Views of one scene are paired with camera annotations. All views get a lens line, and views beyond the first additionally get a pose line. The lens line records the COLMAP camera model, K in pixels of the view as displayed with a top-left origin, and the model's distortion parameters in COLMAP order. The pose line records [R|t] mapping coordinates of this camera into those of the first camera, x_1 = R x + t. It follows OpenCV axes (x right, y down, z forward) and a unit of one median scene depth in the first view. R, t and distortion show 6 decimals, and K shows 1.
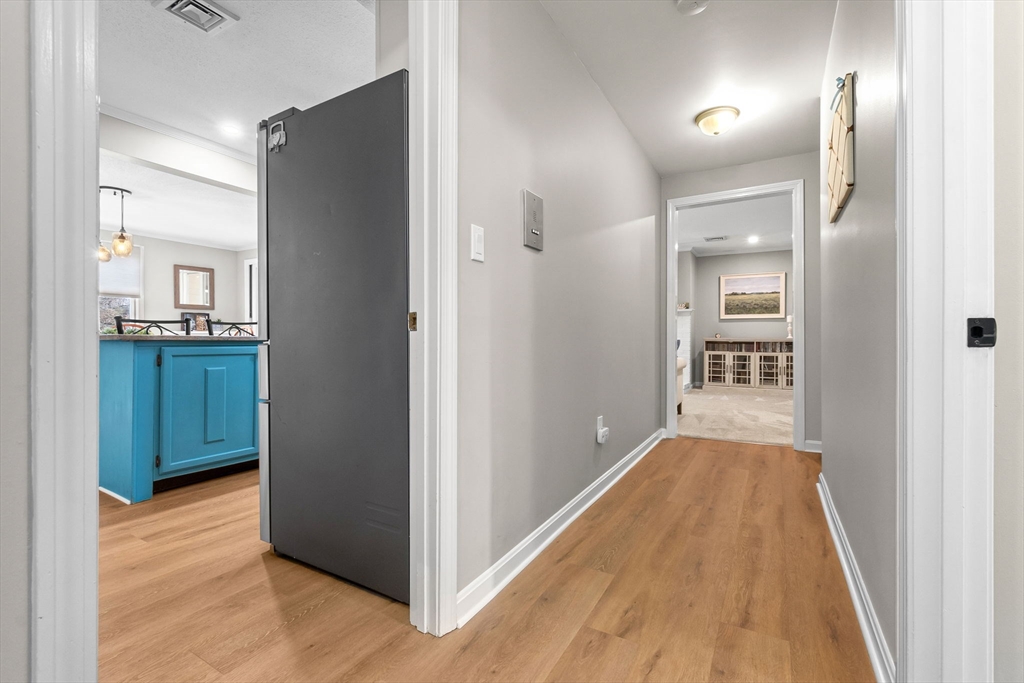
lens RADIAL K [[444.7, 0, 518.1], [0, 444.7, 337.4], [0, 0, 1]] dist [-0.000733, -0.000036]
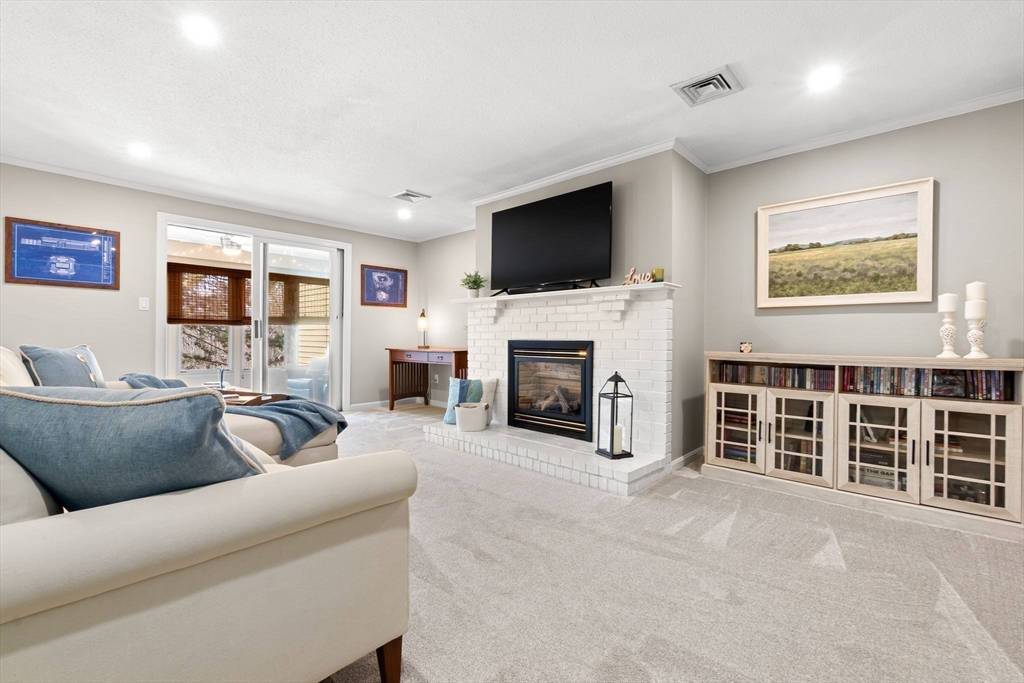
lens RADIAL K [[444.7, 0, 518.1], [0, 444.7, 337.4], [0, 0, 1]] dist [-0.000733, -0.000036]
pose [[0.972474, 0.007508, -0.232892, 0.348387], [-0.008351, 0.999962, -0.002634, -0.010654], [0.232863, 0.004507, 0.972499, 0.555937]]
